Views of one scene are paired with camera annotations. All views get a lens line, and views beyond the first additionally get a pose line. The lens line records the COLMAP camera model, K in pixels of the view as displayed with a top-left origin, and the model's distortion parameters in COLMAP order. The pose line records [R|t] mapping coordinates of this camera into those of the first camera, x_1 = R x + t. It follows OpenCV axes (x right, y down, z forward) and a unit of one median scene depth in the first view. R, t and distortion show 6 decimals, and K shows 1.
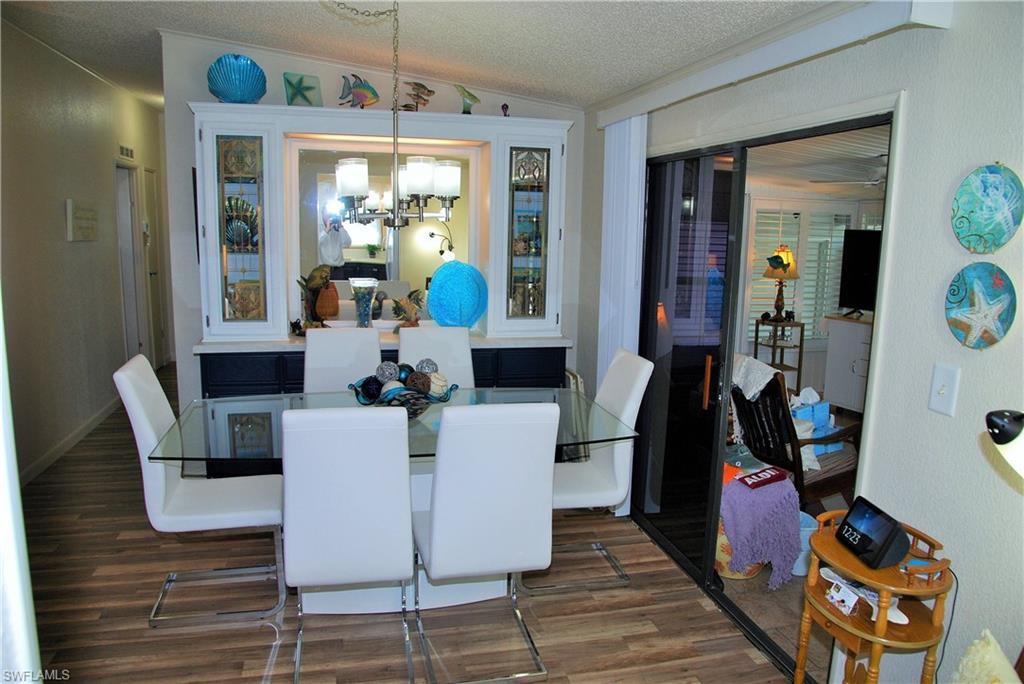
lens RADIAL K [[725.5, 0, 515.9], [0, 725.5, 352.2], [0, 0, 1]] dist [-0.128106, 0.072886]
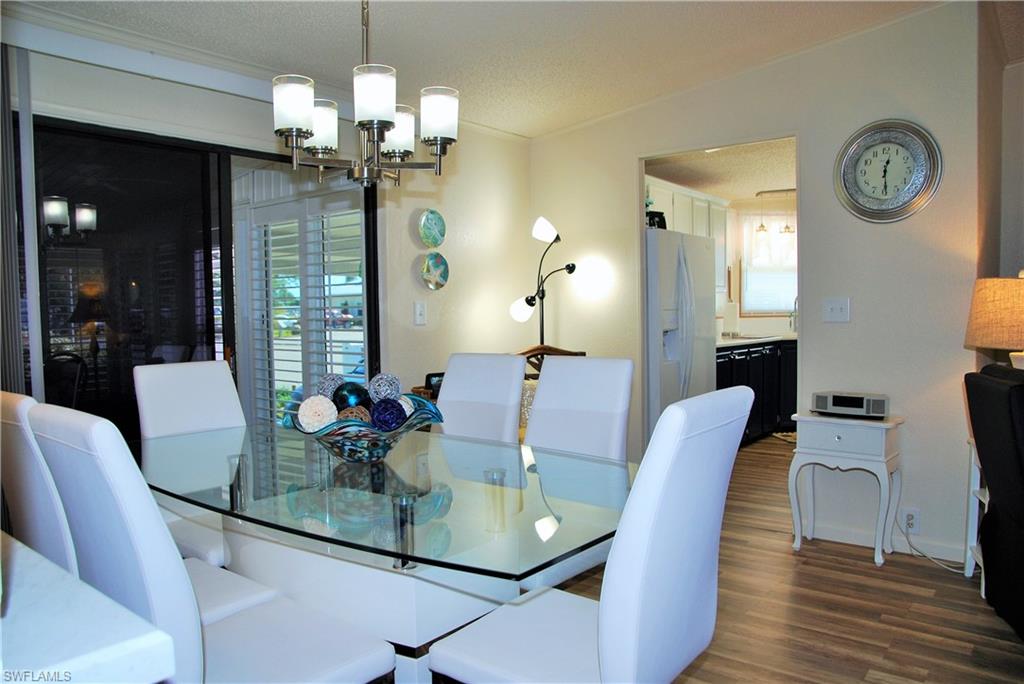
lens RADIAL K [[725.5, 0, 515.9], [0, 725.5, 352.2], [0, 0, 1]] dist [-0.128106, 0.072886]
pose [[-0.606592, -0.058991, 0.792822, -0.615082], [0.140388, 0.973624, 0.179856, -0.087453], [-0.782520, 0.220402, -0.582311, 0.989308]]
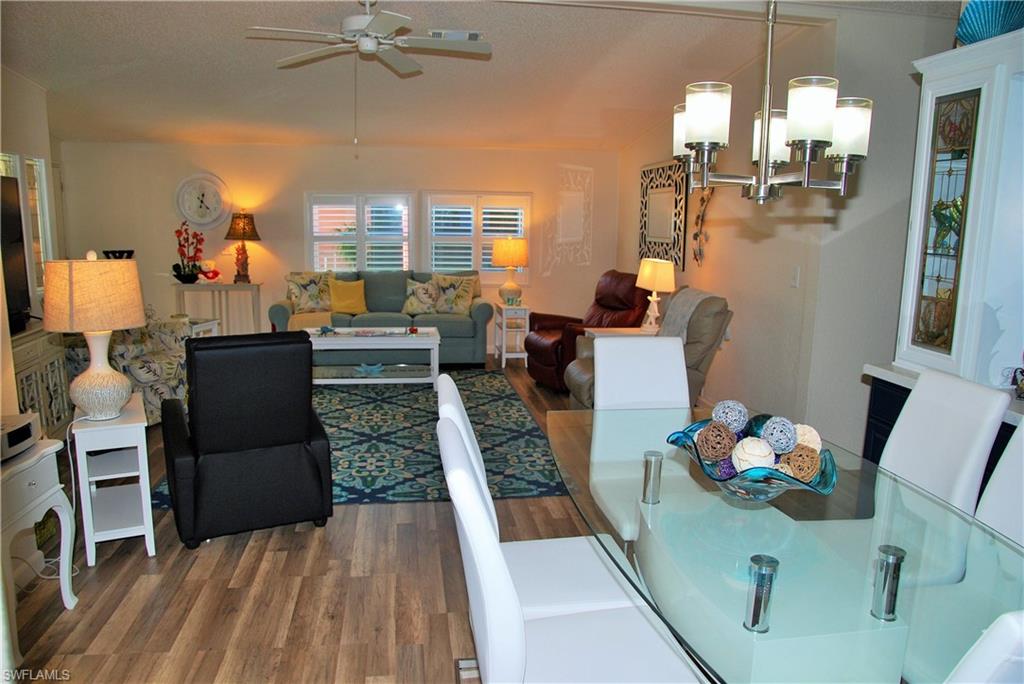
lens RADIAL K [[725.5, 0, 515.9], [0, 725.5, 352.2], [0, 0, 1]] dist [-0.128106, 0.072886]
pose [[-0.084534, 0.156604, -0.984037, 0.368287], [-0.202013, 0.964369, 0.170828, -0.077269], [0.975728, 0.213229, -0.049886, 0.626558]]
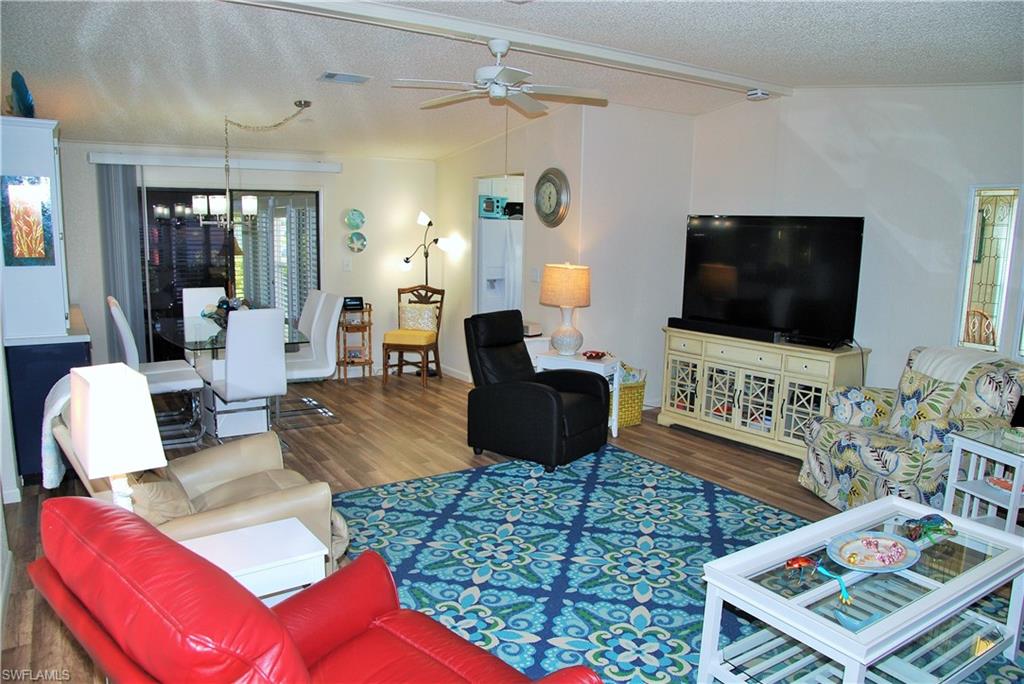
lens RADIAL K [[717.2, 0, 512.0], [0, 717.2, 342.0], [0, 0, 1]] dist [-0.134642, 0.076131]
pose [[-0.324730, -0.173672, 0.929725, -1.668628], [0.143590, 0.962550, 0.229956, -0.151521], [-0.934843, 0.208173, -0.287632, 0.658474]]
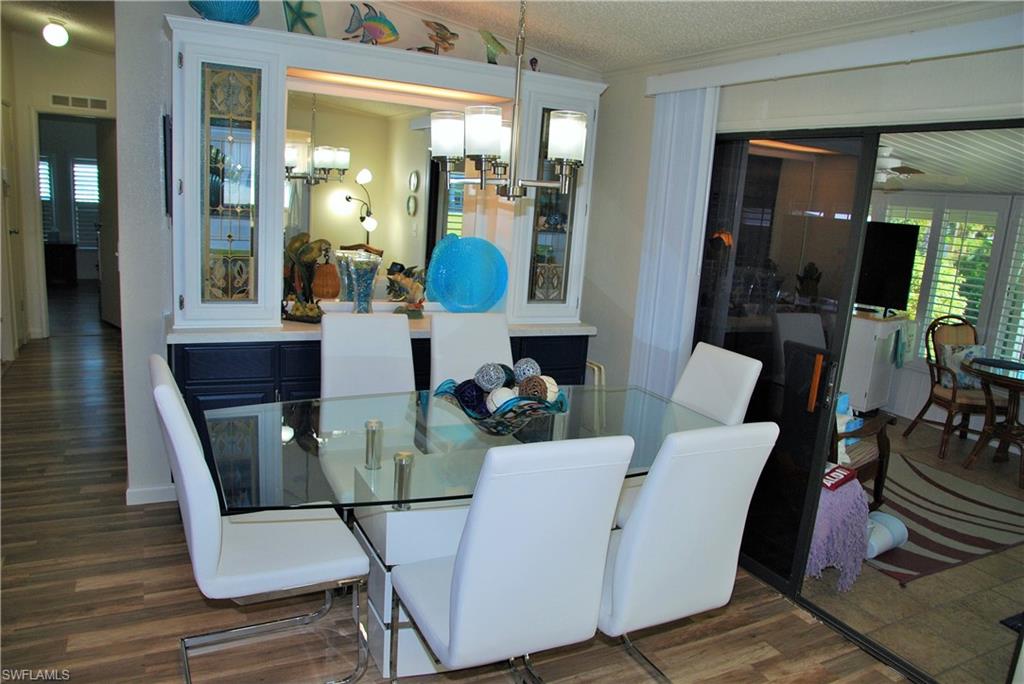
lens RADIAL K [[725.5, 0, 515.9], [0, 725.5, 352.2], [0, 0, 1]] dist [-0.128106, 0.072886]
pose [[0.971664, 0.001204, 0.236364, -0.260899], [-0.011909, 0.998966, 0.043866, -0.027147], [-0.236067, -0.045438, 0.970674, 0.155044]]
